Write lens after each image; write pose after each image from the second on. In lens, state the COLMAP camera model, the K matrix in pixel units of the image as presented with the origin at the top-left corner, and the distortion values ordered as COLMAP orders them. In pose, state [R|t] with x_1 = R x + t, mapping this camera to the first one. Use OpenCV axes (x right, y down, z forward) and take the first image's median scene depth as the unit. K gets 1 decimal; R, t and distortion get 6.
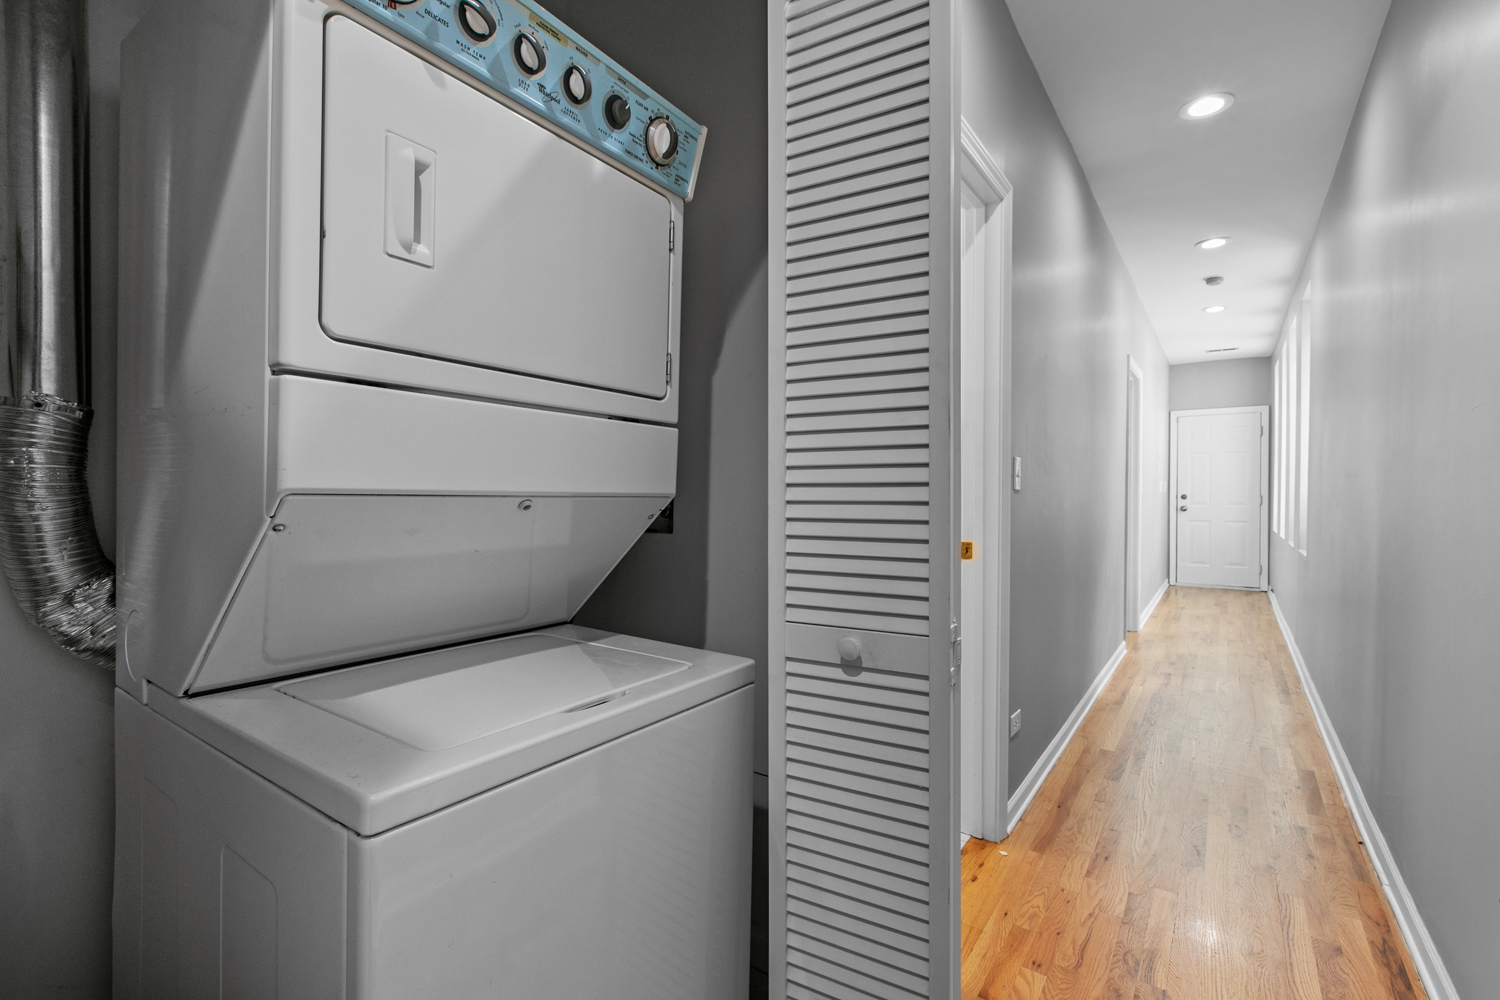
lens RADIAL K [[672.9, 0, 750.7], [0, 672.9, 503.2], [0, 0, 1]] dist [-0.000014, 0.000301]
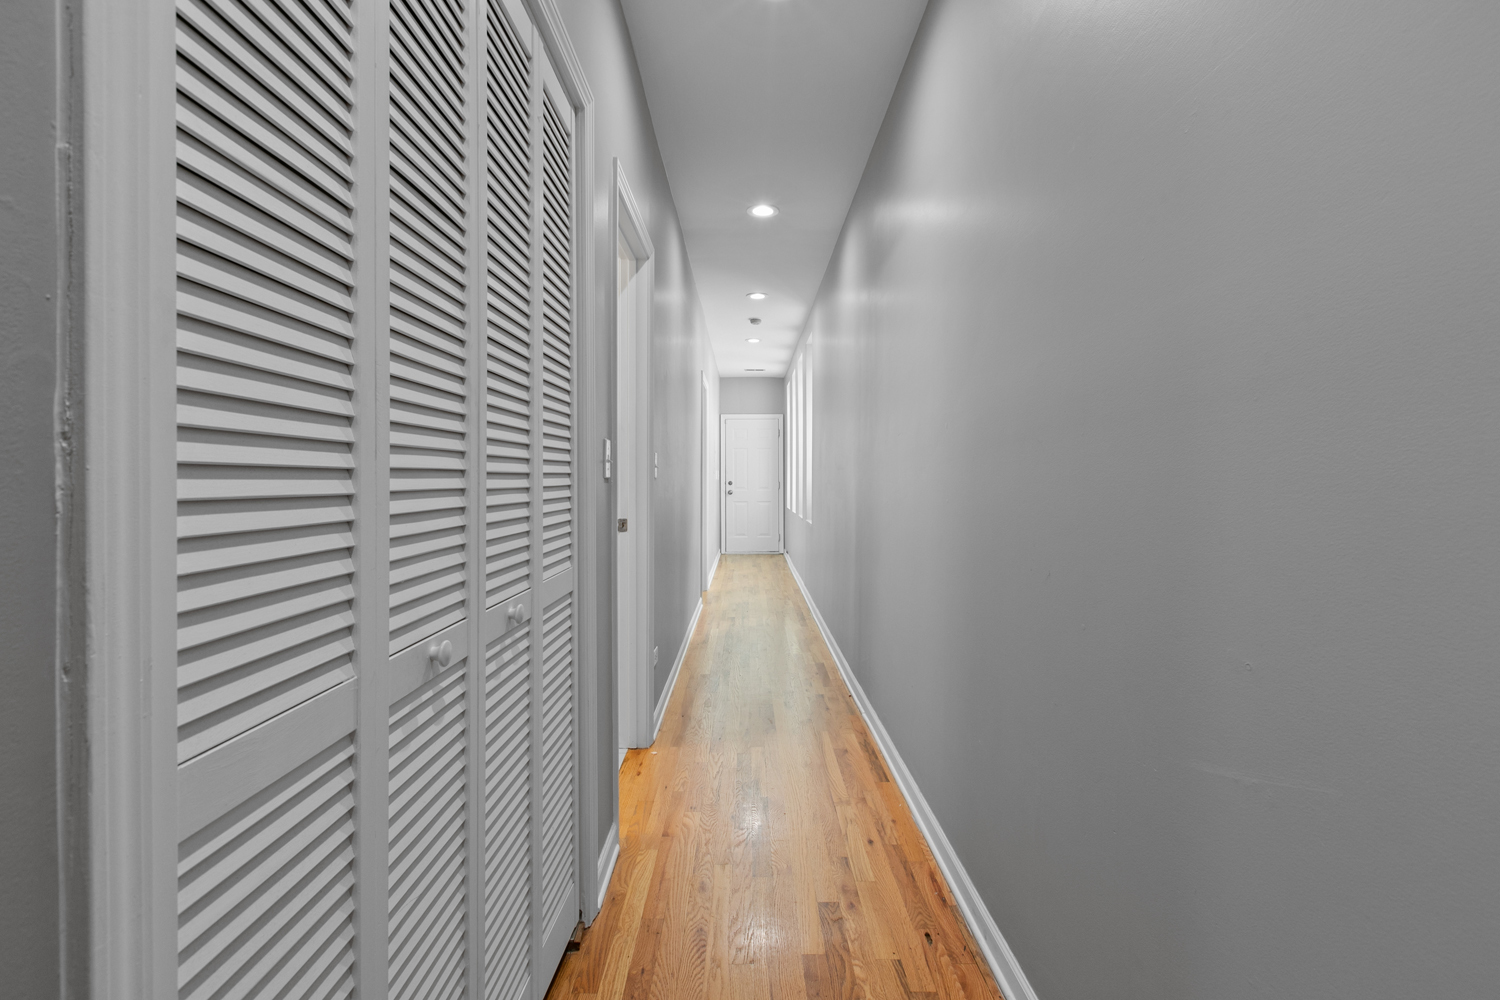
lens RADIAL K [[672.9, 0, 749.6], [0, 672.9, 490.1], [0, 0, 1]] dist [-0.000014, 0.000301]
pose [[0.814116, -0.012275, 0.580573, -0.153821], [0.013280, 0.999909, 0.002520, 0.002667], [-0.580551, 0.005658, 0.814204, -0.123393]]
